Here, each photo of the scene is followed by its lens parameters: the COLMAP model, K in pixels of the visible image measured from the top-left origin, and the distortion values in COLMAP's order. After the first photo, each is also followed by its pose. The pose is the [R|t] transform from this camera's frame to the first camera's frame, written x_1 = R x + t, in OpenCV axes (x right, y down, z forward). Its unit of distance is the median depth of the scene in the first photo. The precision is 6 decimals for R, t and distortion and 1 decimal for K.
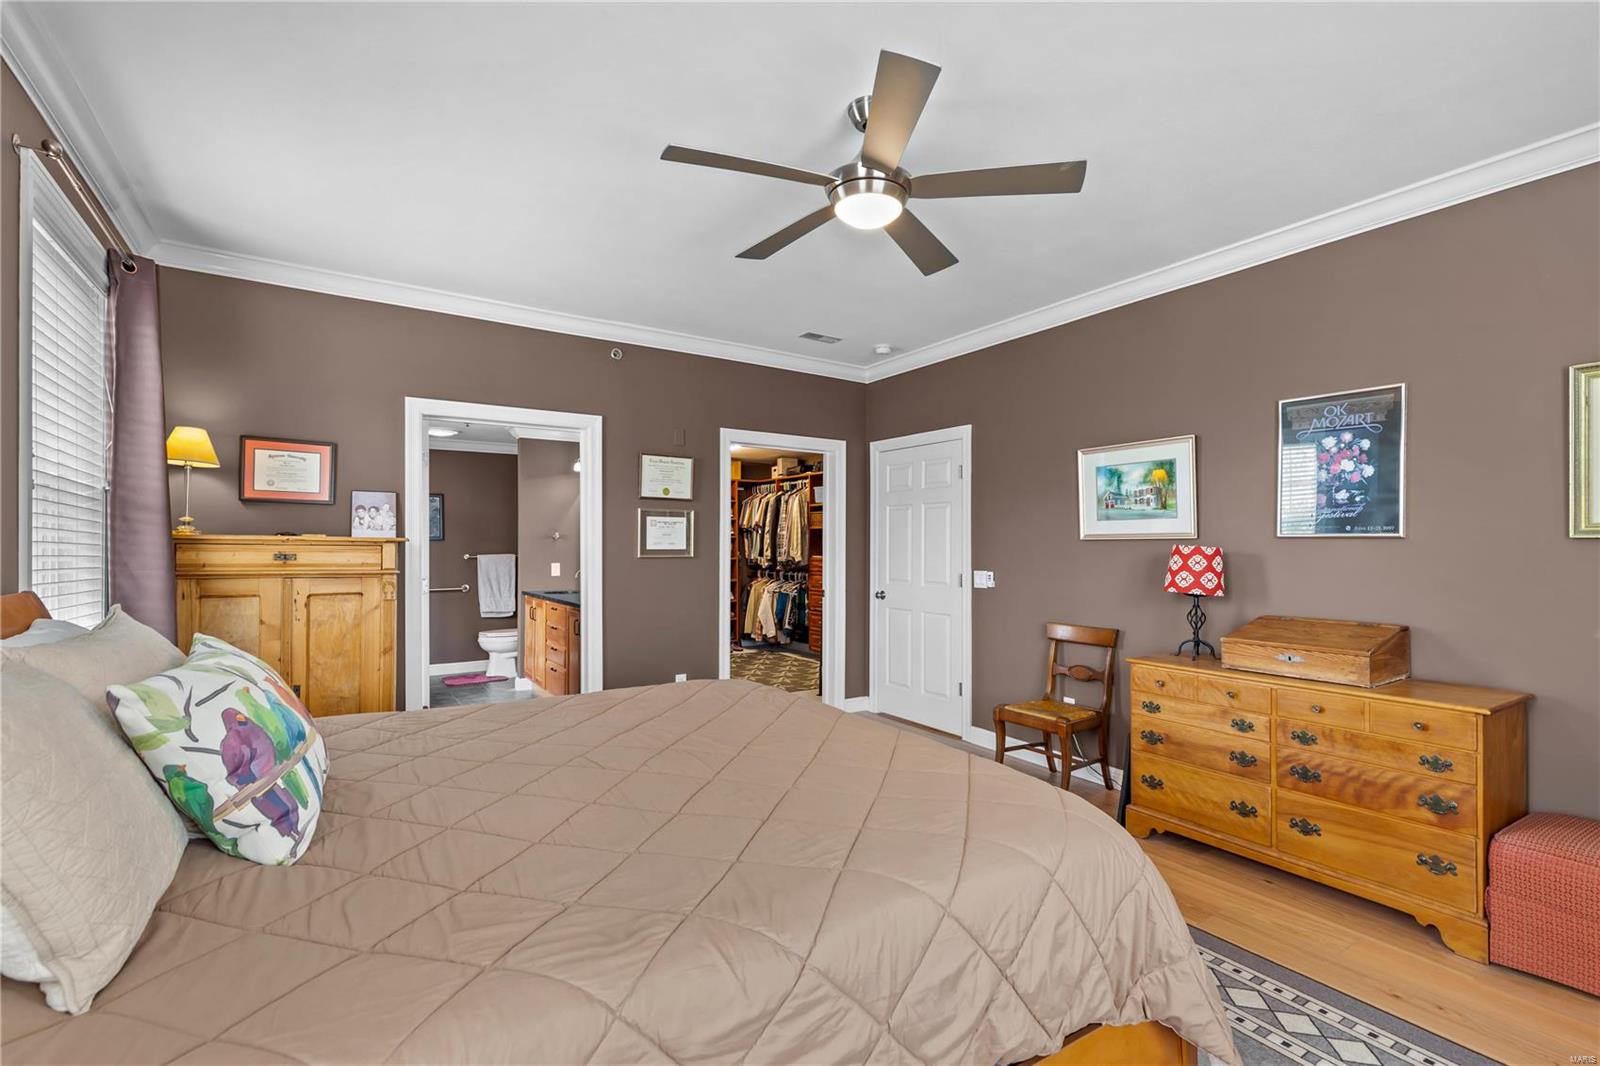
lens RADIAL K [[730.0, 0, 802.9], [0, 730.0, 540.9], [0, 0, 1]] dist [0.007620, -0.002293]
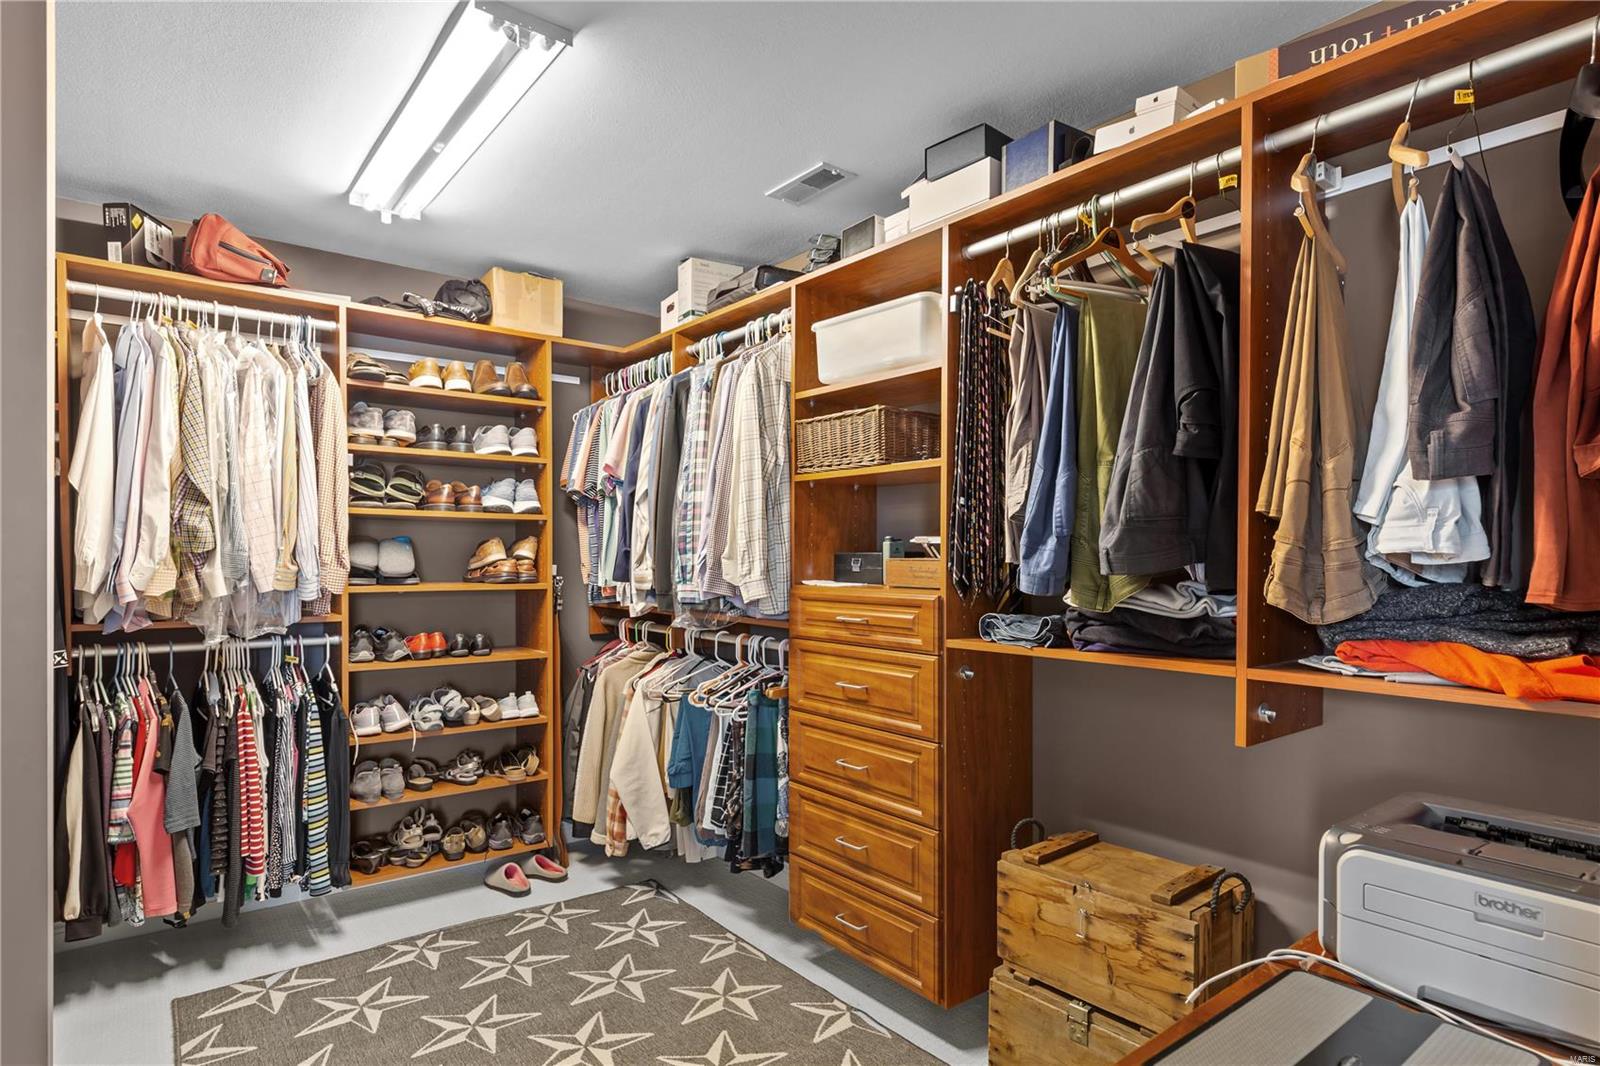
lens RADIAL K [[857.7, 0, 796.7], [0, 857.7, 548.0], [0, 0, 1]] dist [0.003870, 0.000074]
pose [[0.995693, 0.004007, 0.092630, -0.018716], [-0.003508, 0.999978, -0.005553, 0.009689], [-0.092650, 0.005204, 0.995685, 0.650481]]
